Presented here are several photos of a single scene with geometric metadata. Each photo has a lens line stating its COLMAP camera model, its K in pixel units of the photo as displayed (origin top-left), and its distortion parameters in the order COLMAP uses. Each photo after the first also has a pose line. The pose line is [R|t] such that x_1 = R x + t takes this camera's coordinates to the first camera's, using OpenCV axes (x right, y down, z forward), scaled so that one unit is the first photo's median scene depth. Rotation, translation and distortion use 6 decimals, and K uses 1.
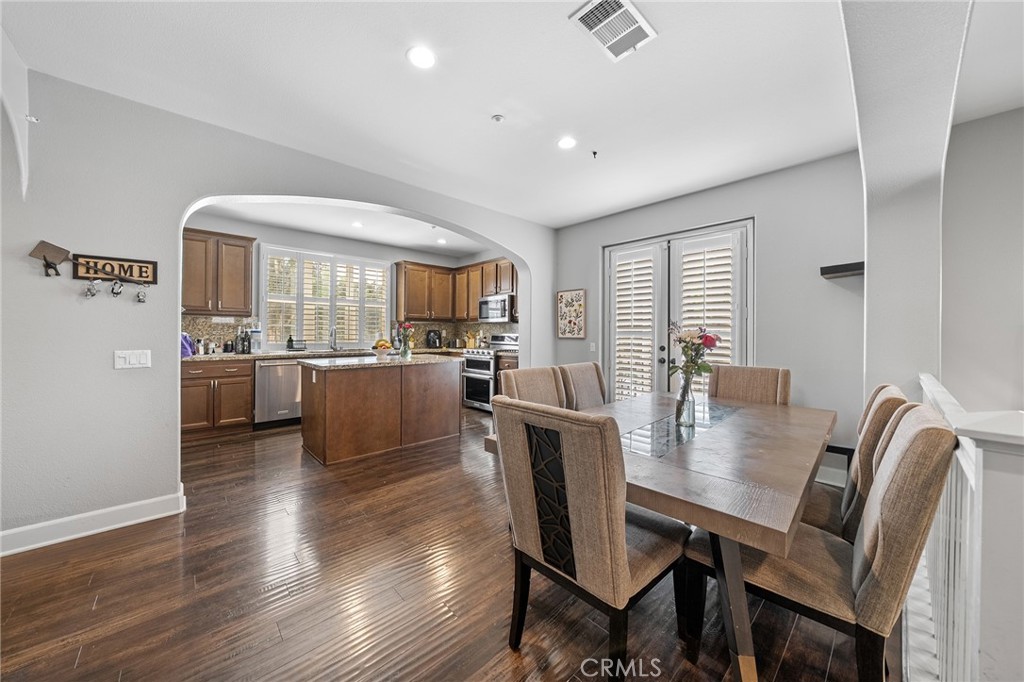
lens RADIAL K [[351.5, 0, 510.6], [0, 351.5, 335.0], [0, 0, 1]] dist [-0.005084, -0.000203]
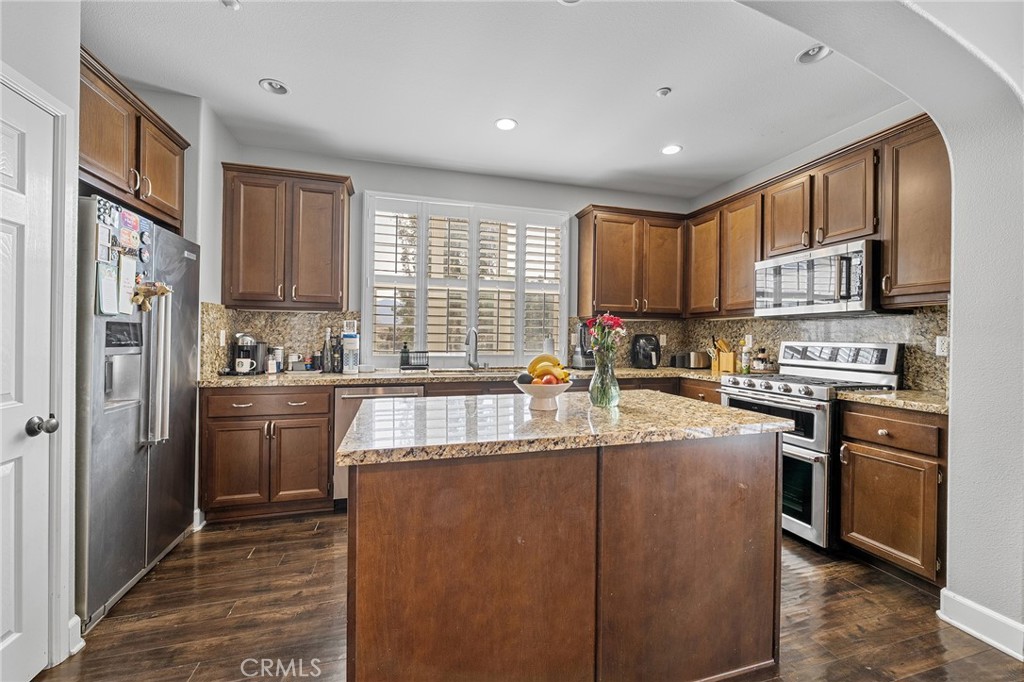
lens RADIAL K [[390.5, 0, 512.4], [0, 390.5, 338.3], [0, 0, 1]] dist [-0.000761, -0.000015]
pose [[0.889275, 0.003254, -0.457362, -0.147226], [-0.007020, 0.999954, -0.006536, -0.003037], [0.457320, 0.009022, 0.889257, 0.439321]]
